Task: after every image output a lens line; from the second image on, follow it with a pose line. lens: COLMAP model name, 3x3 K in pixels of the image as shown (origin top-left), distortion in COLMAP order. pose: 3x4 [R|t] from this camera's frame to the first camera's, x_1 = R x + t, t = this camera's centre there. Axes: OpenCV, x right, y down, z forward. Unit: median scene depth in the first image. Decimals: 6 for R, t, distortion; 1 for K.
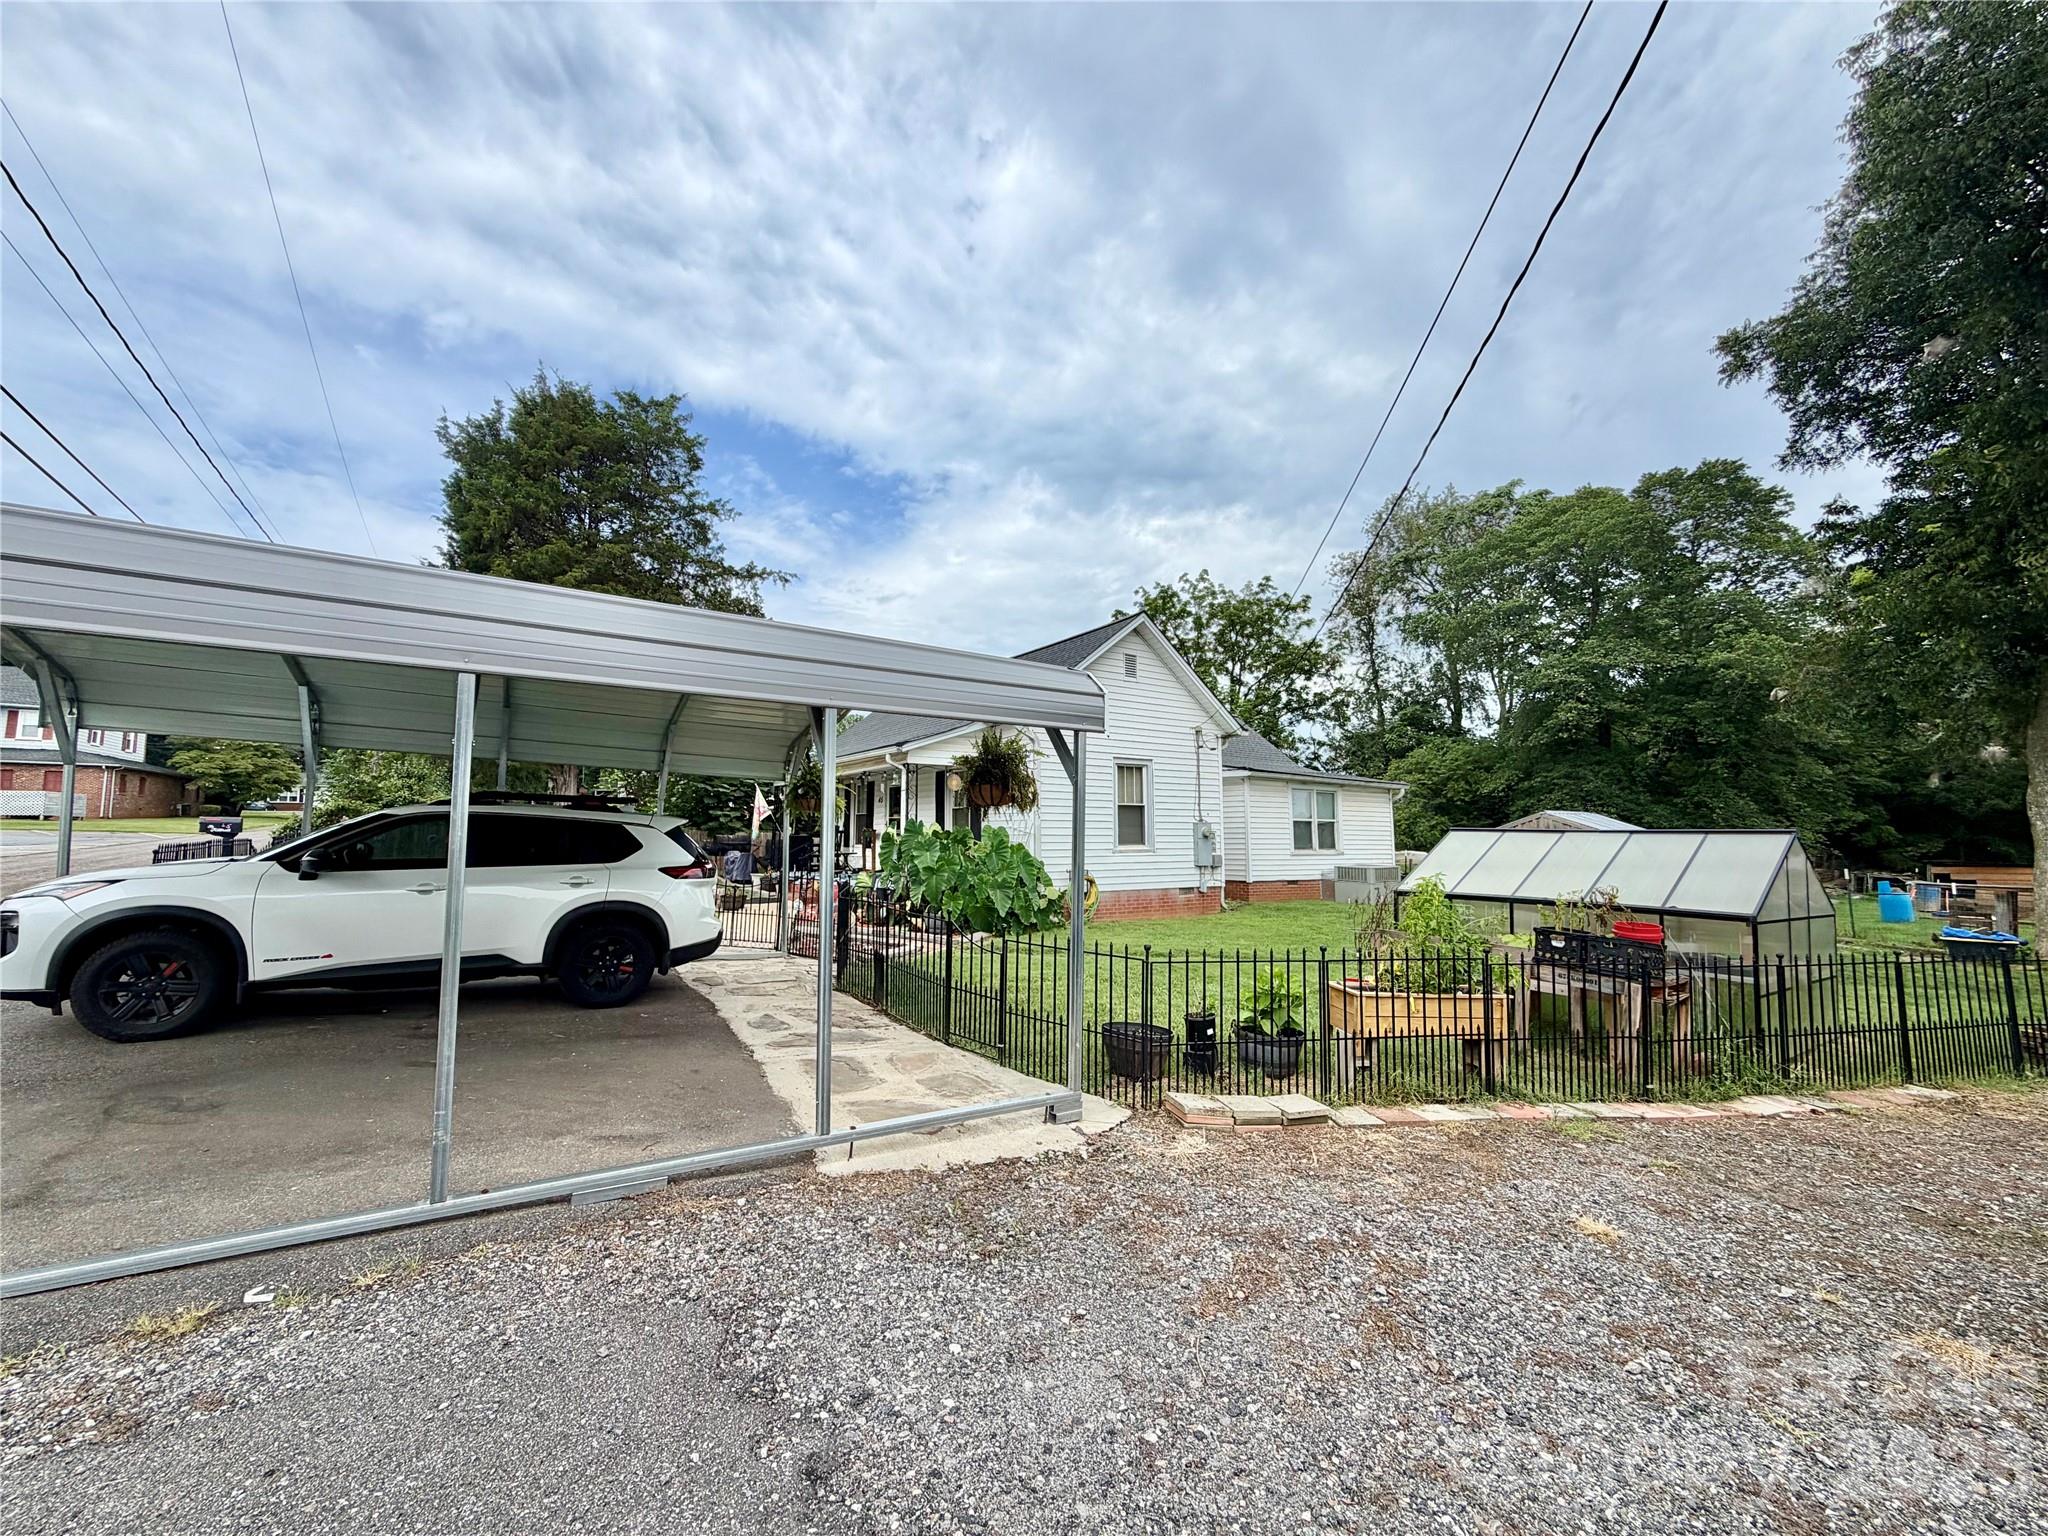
lens RADIAL K [[809.0, 0, 1012.3], [0, 809.0, 759.5], [0, 0, 1]] dist [-0.007491, 0.002058]
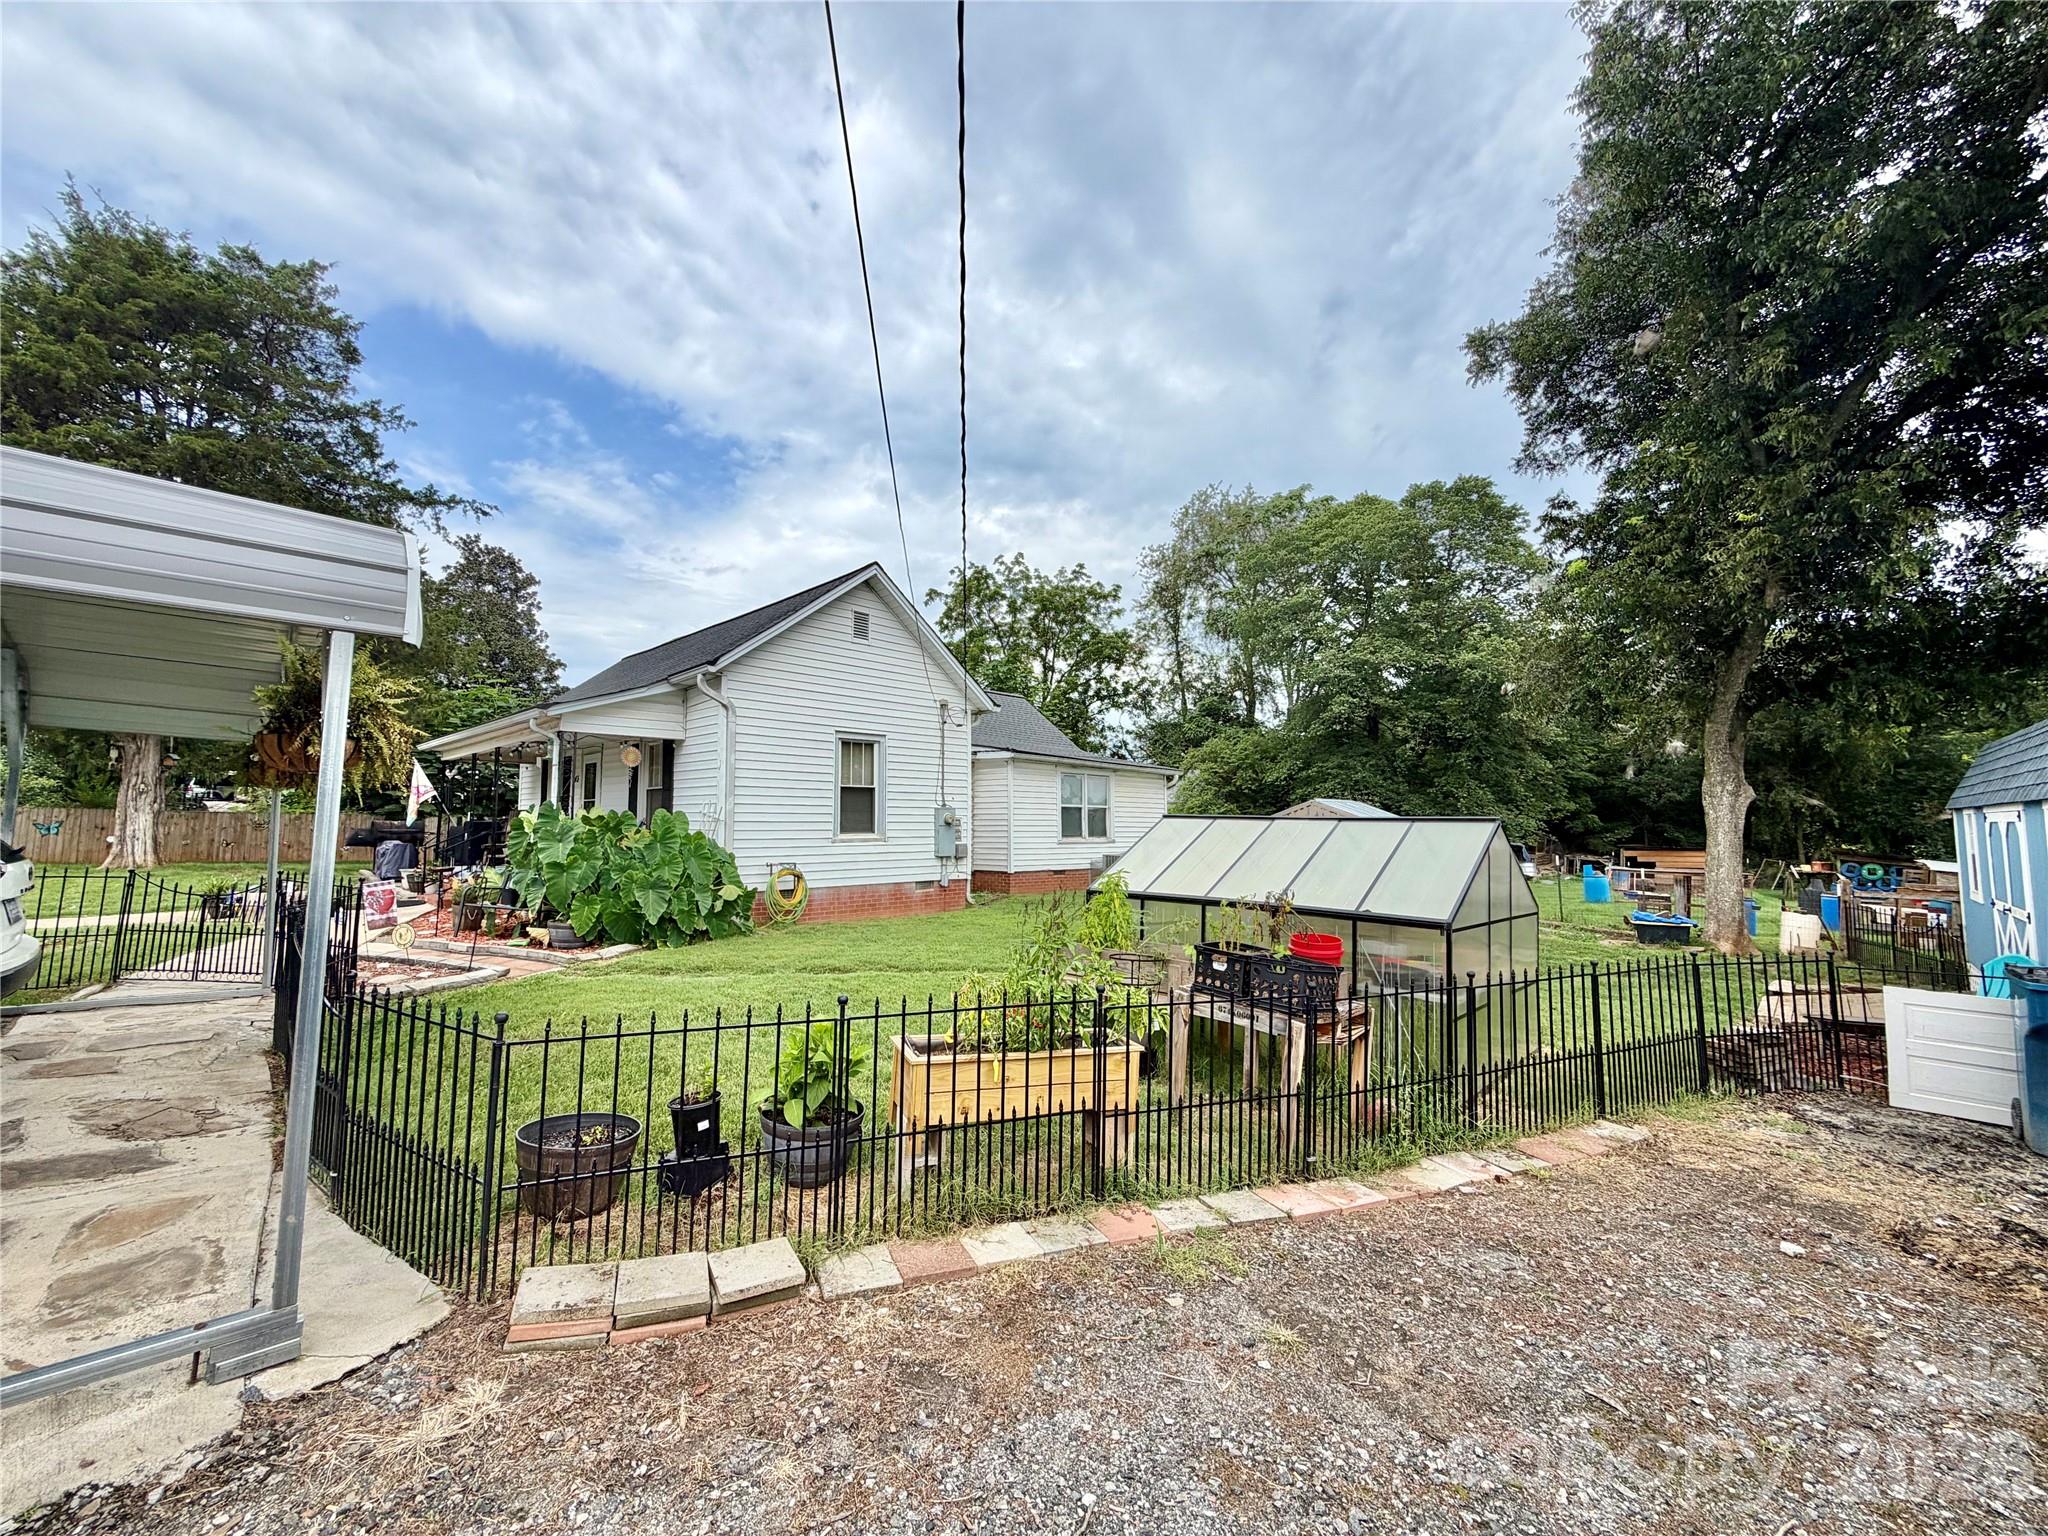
lens RADIAL K [[809.0, 0, 1022.7], [0, 809.0, 768.2], [0, 0, 1]] dist [-0.007491, 0.002058]
pose [[0.977110, 0.015885, 0.212141, 0.129802], [-0.021854, 0.999428, 0.025823, 0.009995], [-0.211610, -0.029868, 0.976898, 0.118140]]
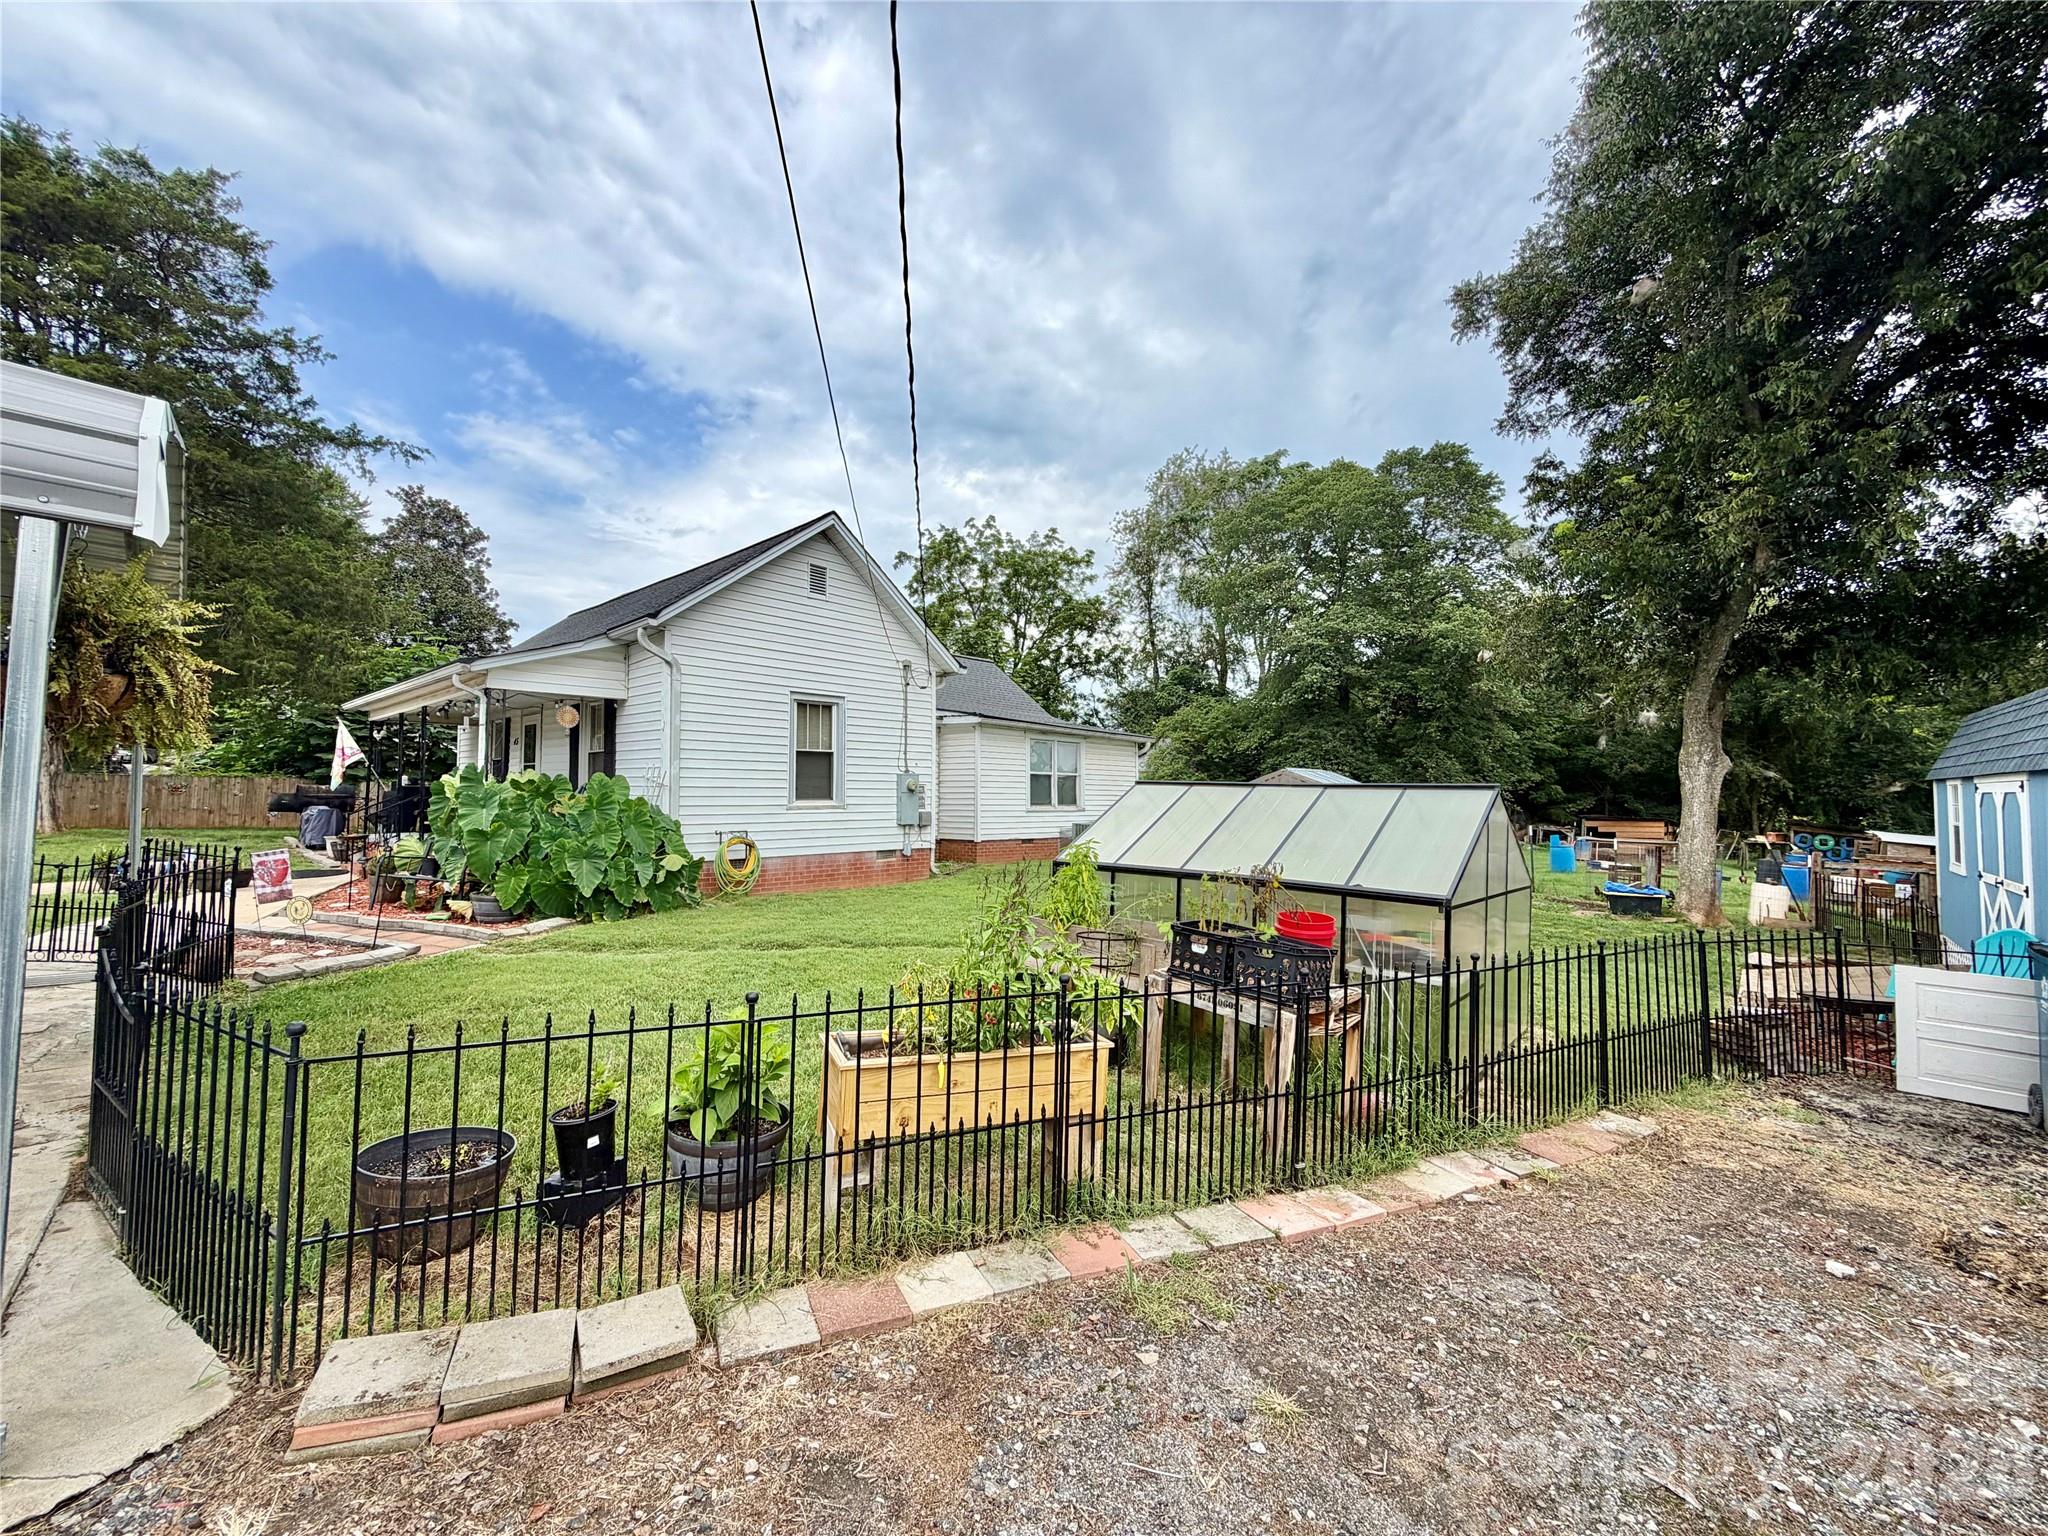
lens RADIAL K [[809.0, 0, 1024.3], [0, 809.0, 767.1], [0, 0, 1]] dist [-0.007491, 0.002058]
pose [[0.968482, 0.013449, 0.248719, 0.142697], [-0.029782, 0.997630, 0.062023, 0.014918], [-0.247296, -0.067475, 0.966588, 0.153264]]
